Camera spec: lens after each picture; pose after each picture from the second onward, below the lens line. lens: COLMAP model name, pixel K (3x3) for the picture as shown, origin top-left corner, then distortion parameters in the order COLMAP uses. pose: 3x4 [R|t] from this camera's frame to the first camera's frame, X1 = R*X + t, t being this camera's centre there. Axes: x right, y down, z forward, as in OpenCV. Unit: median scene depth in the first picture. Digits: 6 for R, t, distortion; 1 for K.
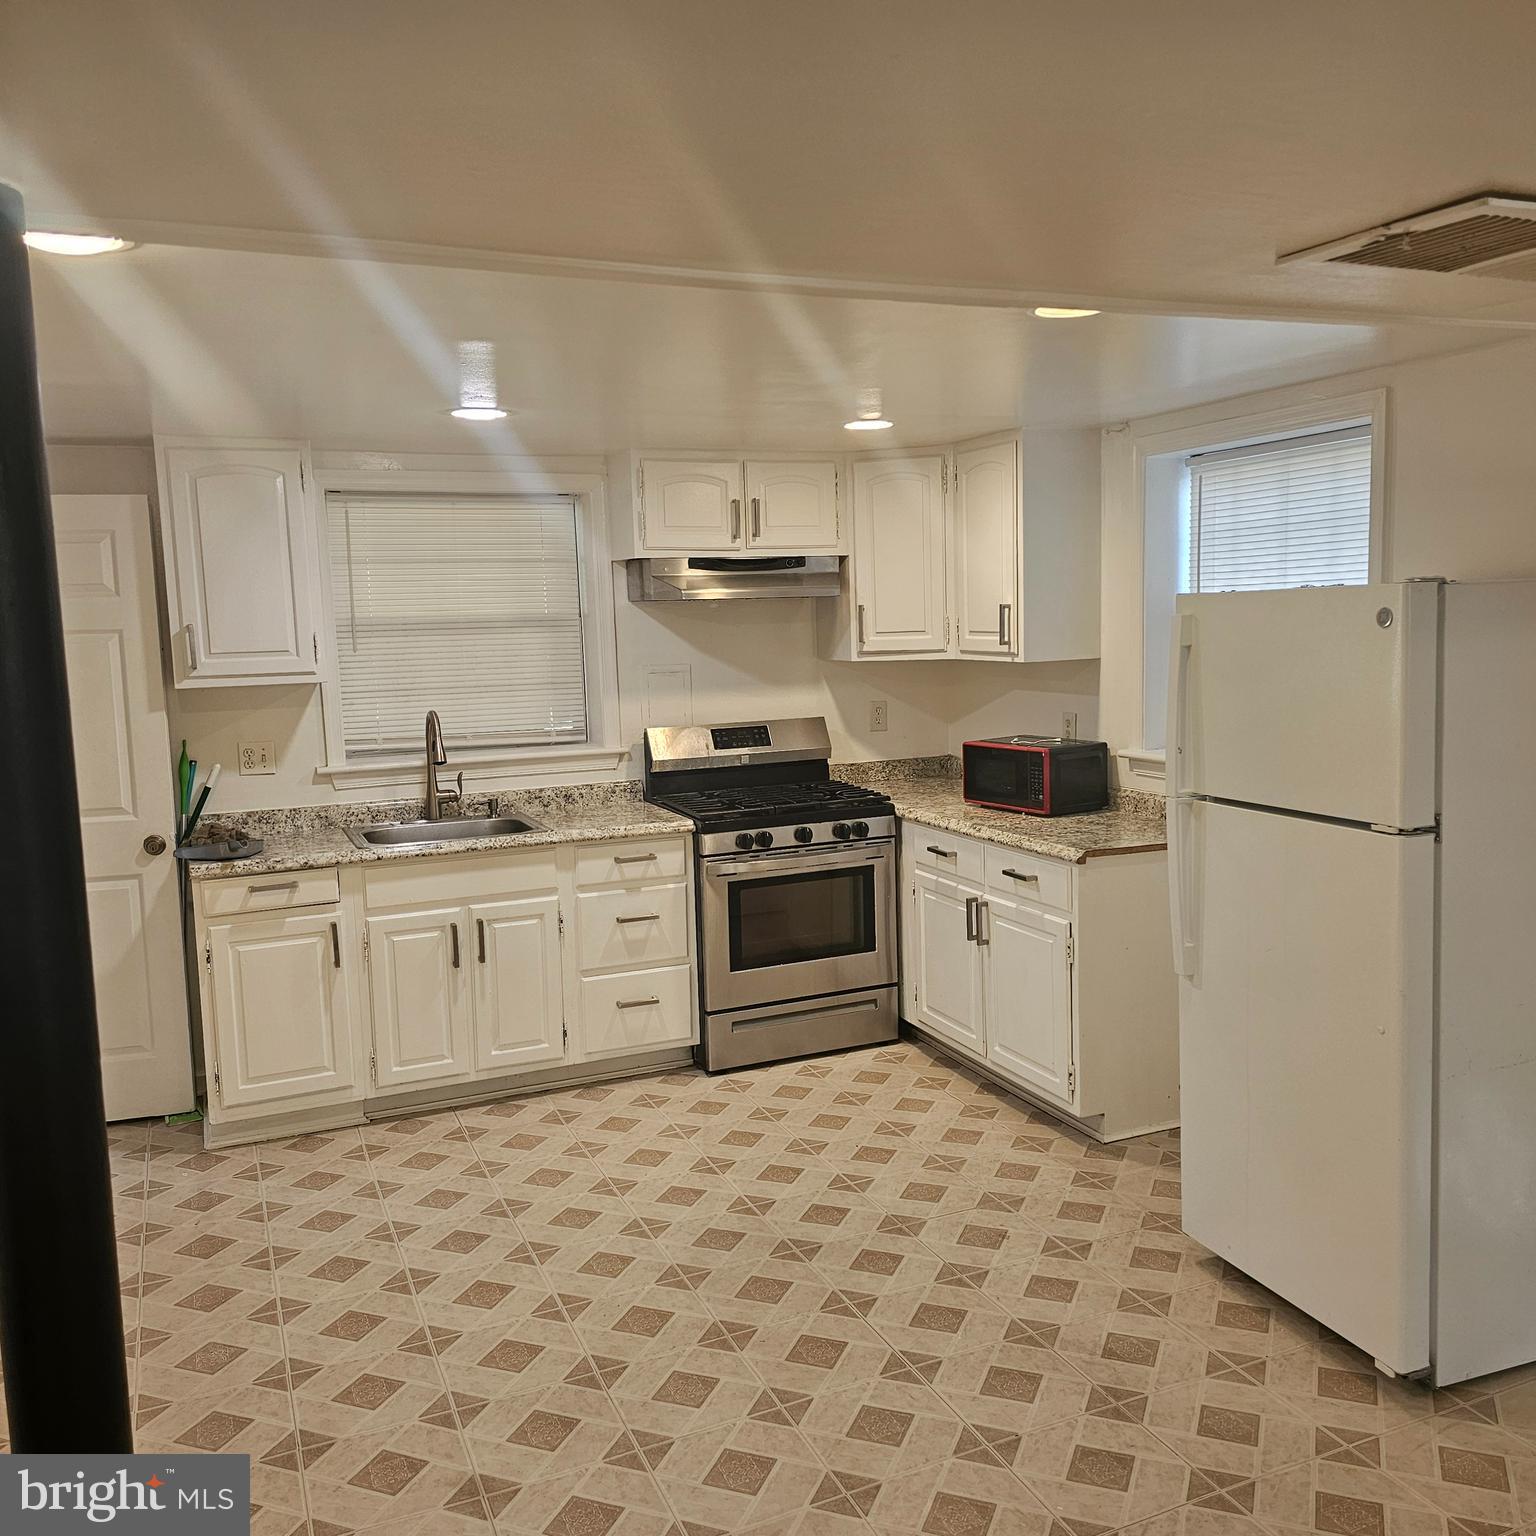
lens RADIAL K [[1388.6, 0, 774.2], [0, 1388.6, 775.8], [0, 0, 1]] dist [0.100055, -0.067268]
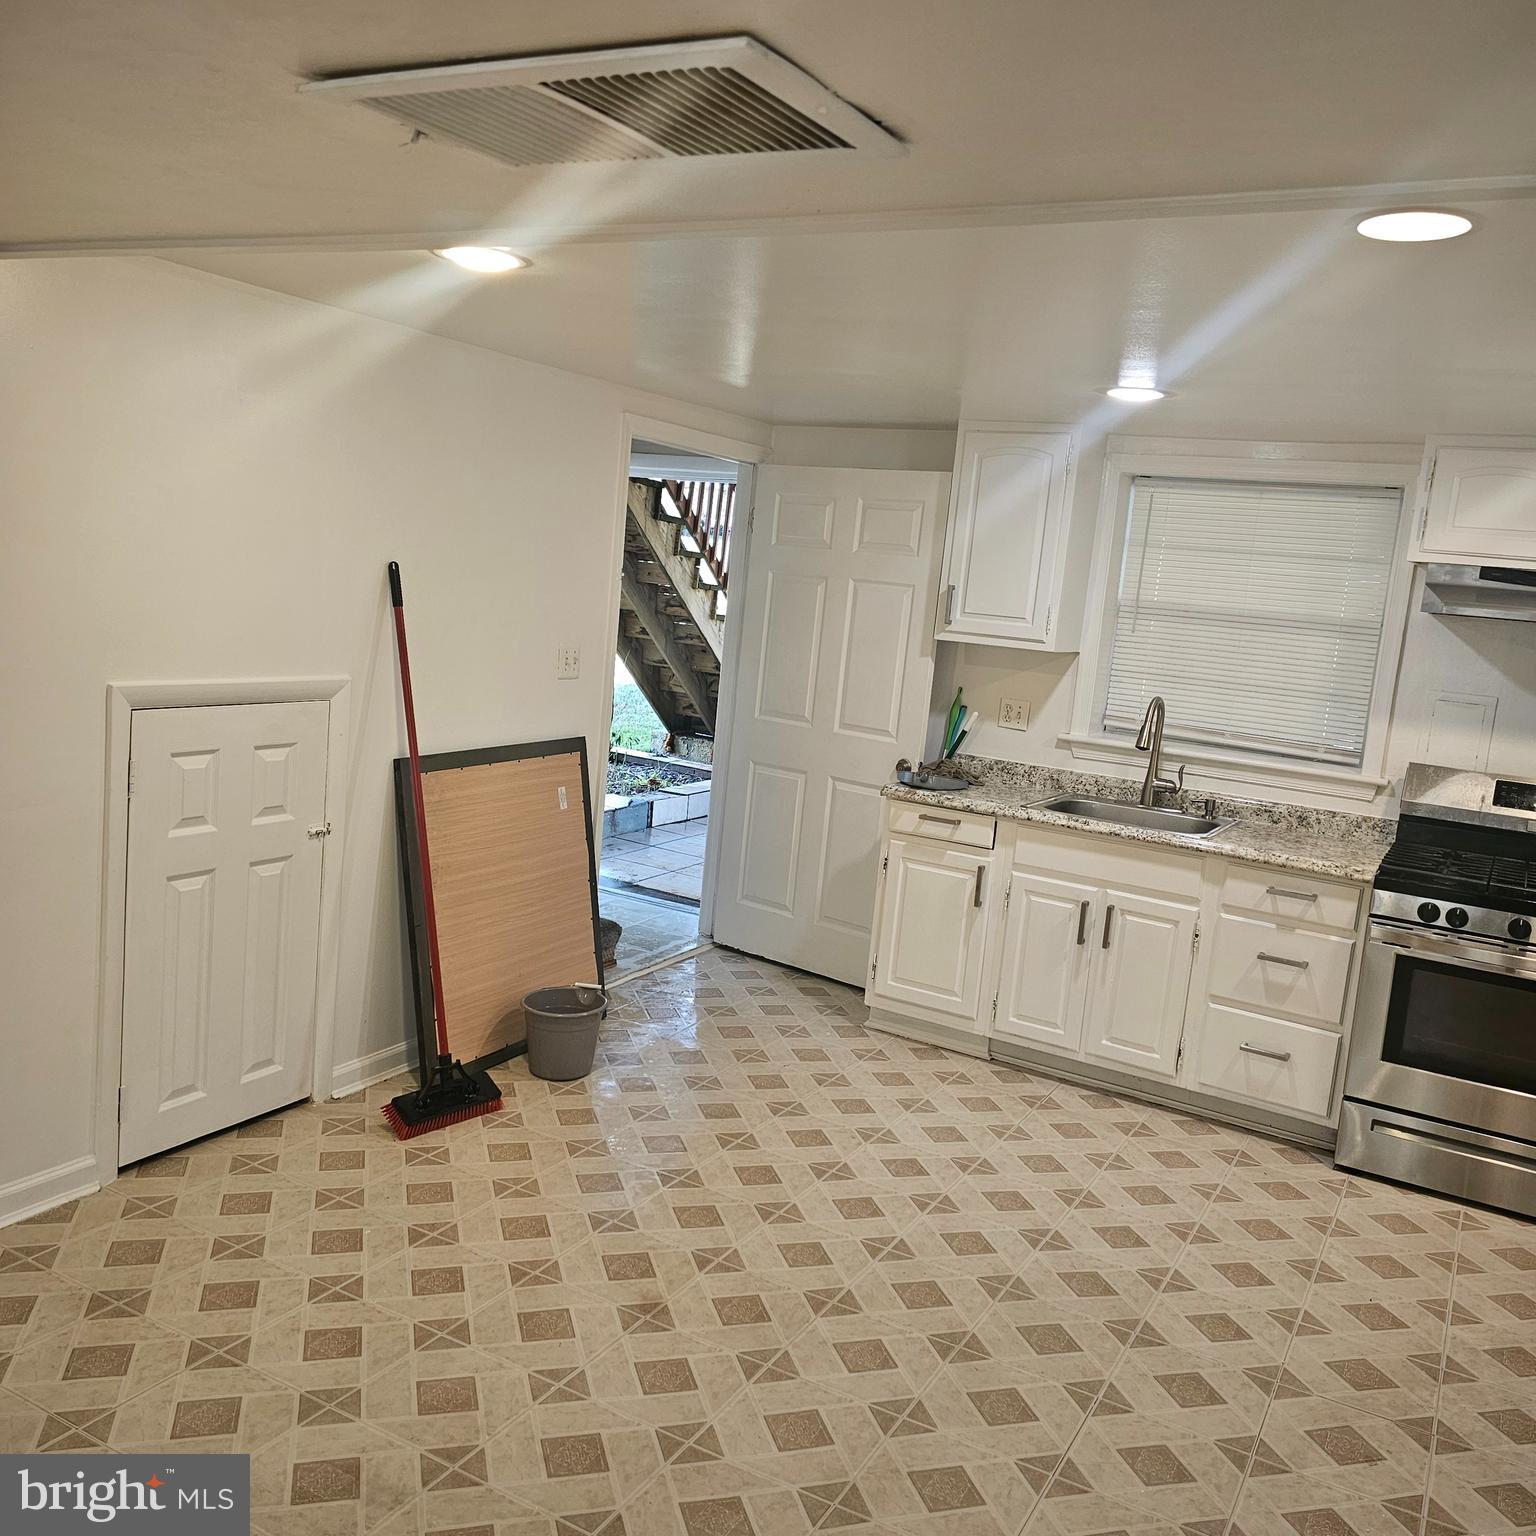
lens RADIAL K [[1388.6, 0, 778.3], [0, 1388.6, 753.7], [0, 0, 1]] dist [0.100055, -0.067268]
pose [[0.610371, 0.191699, -0.768569, 0.375454], [-0.207169, 0.975135, 0.078695, -0.030555], [0.764545, 0.111190, 0.634908, 0.170808]]
